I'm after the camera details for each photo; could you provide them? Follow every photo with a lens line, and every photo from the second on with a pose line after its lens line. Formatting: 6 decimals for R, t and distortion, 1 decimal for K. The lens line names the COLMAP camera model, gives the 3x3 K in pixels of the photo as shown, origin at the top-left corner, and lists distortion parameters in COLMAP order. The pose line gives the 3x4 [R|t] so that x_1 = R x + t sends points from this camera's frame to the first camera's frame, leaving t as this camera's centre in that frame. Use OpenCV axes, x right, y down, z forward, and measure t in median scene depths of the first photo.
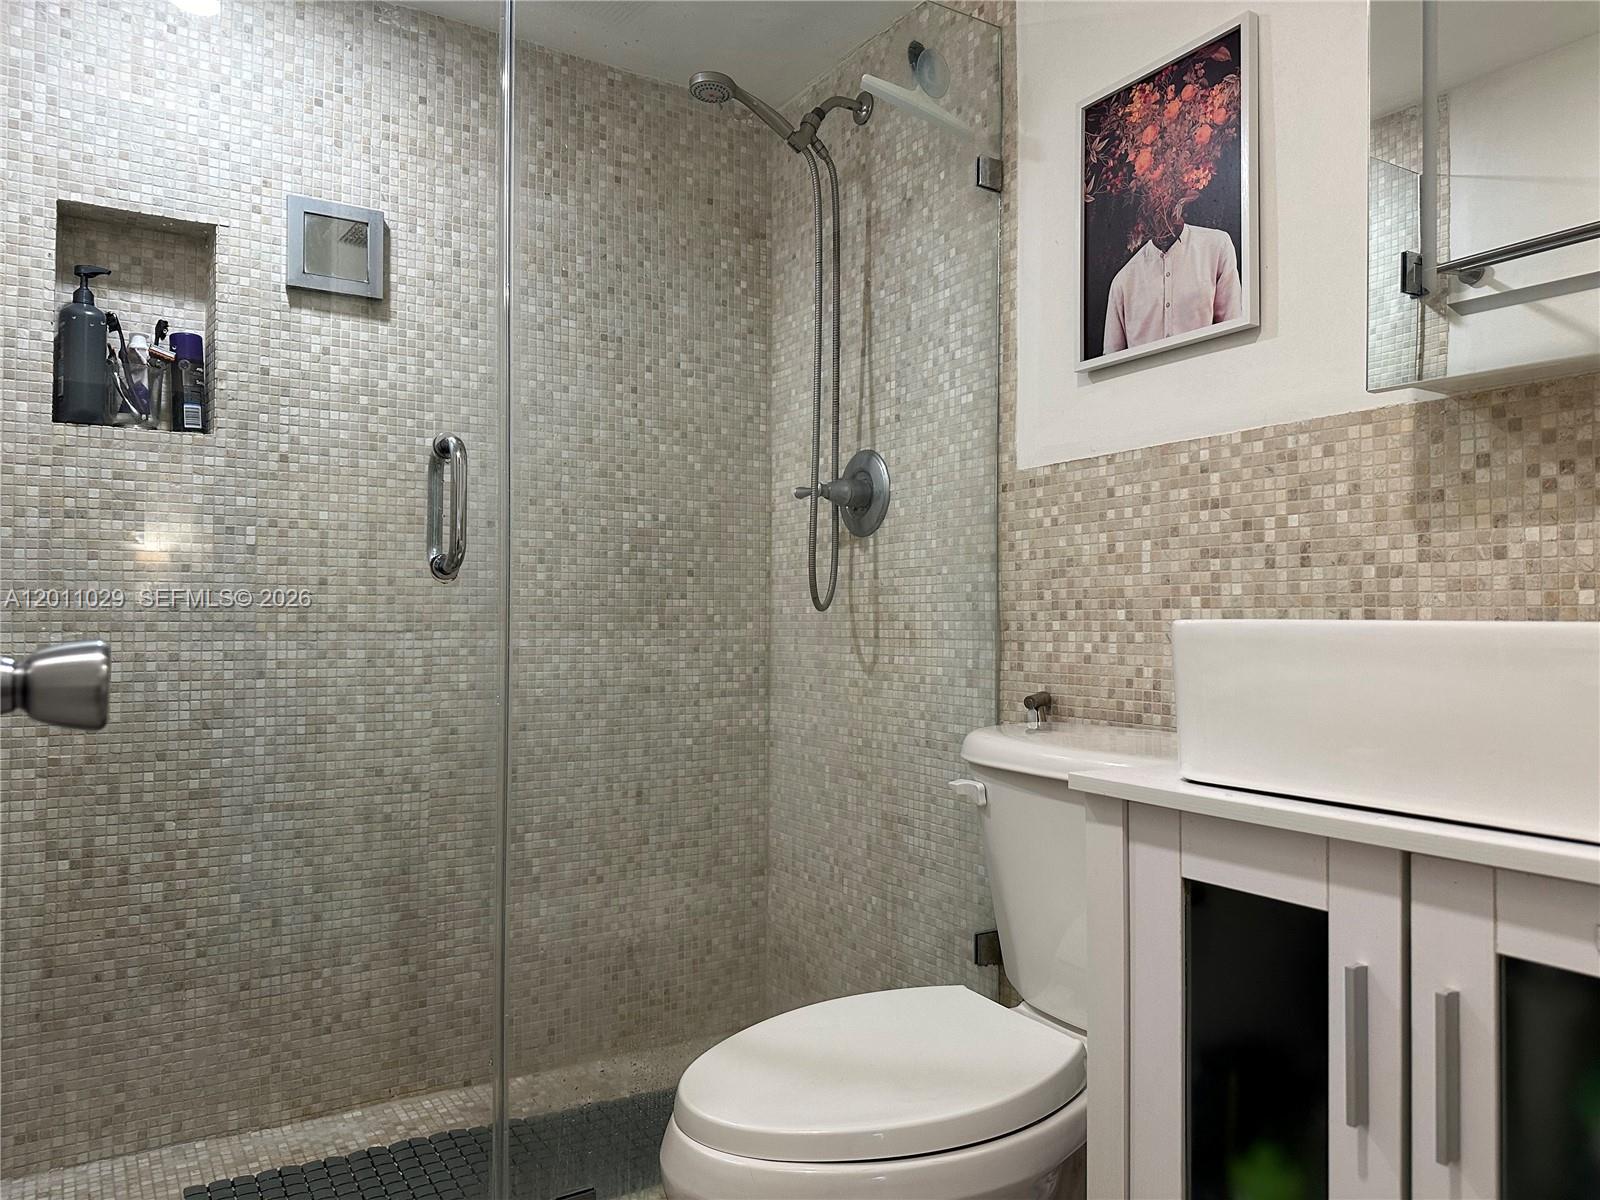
lens RADIAL K [[1138.1, 0, 800.2], [0, 1138.1, 606.7], [0, 0, 1]] dist [0.029341, -0.057876]
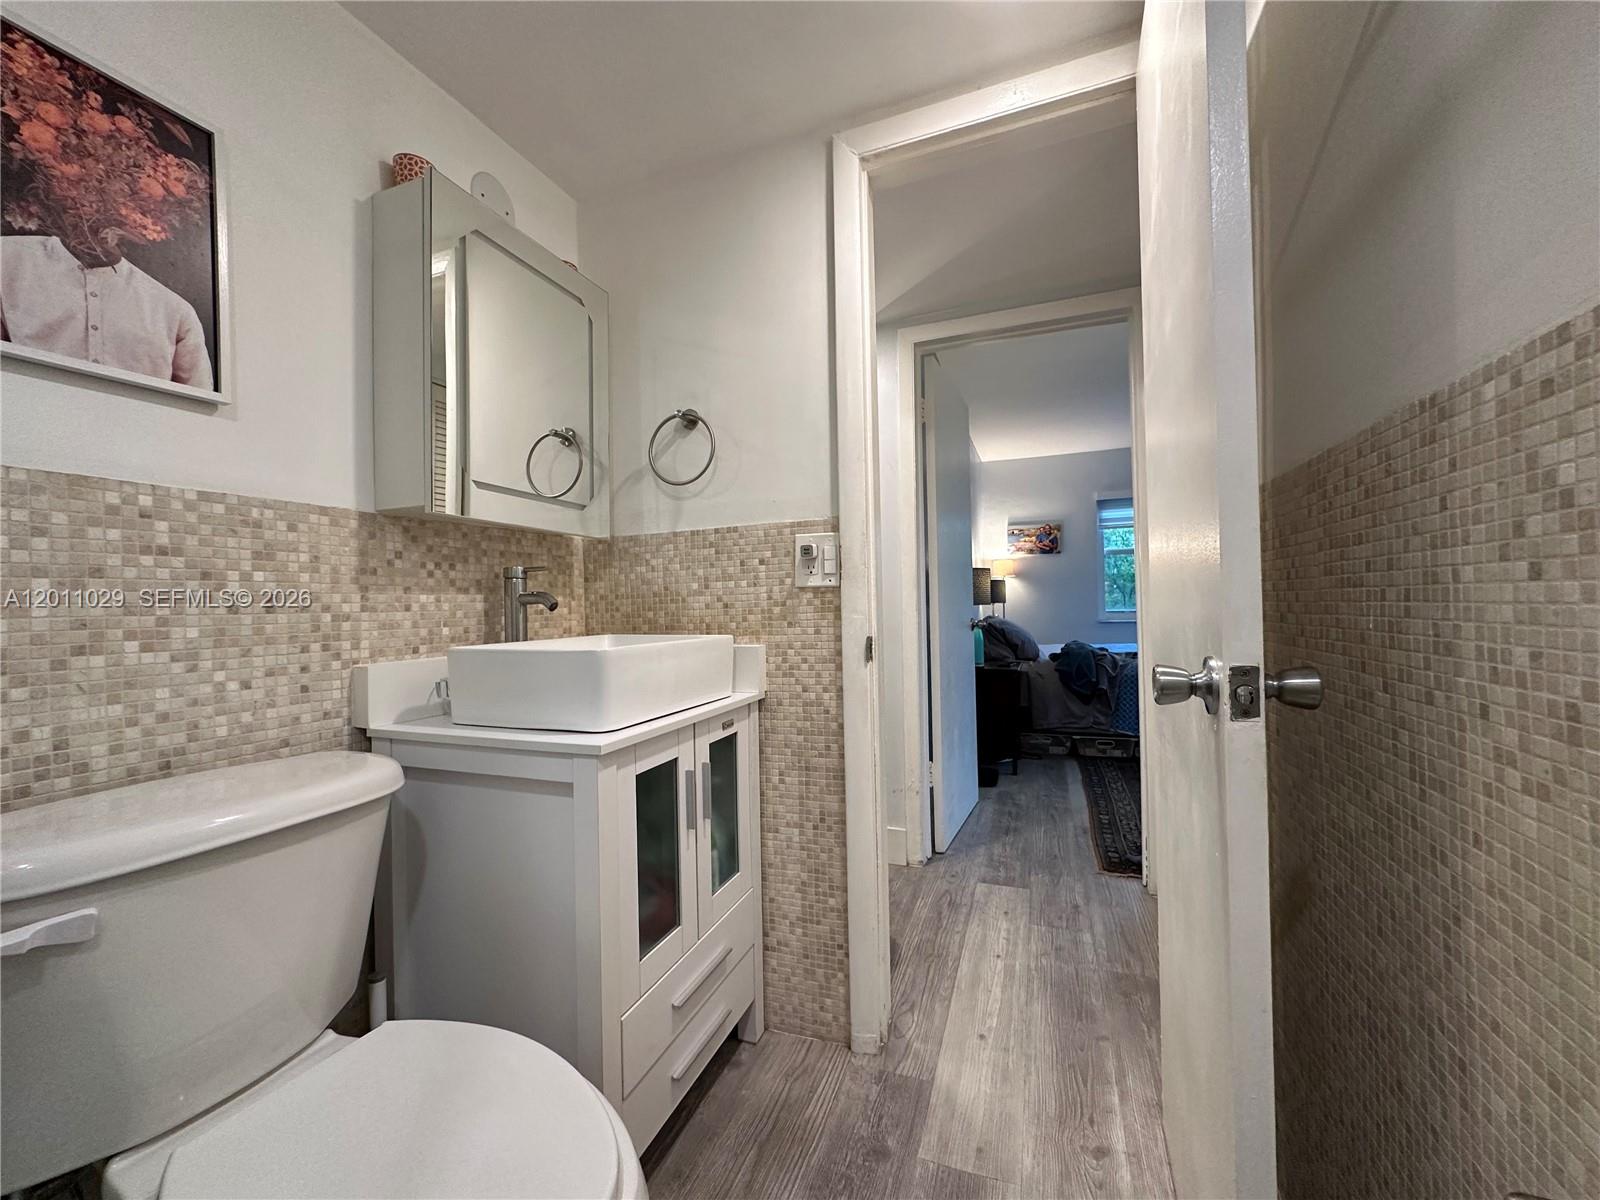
lens RADIAL K [[641.4, 0, 806.7], [0, 641.4, 598.4], [0, 0, 1]] dist [-0.000450, 0.000119]
pose [[-0.620445, 0.012502, 0.784150, -0.505236], [0.004322, 0.999912, -0.012523, -0.040971], [-0.784238, -0.004381, -0.620445, 0.996113]]
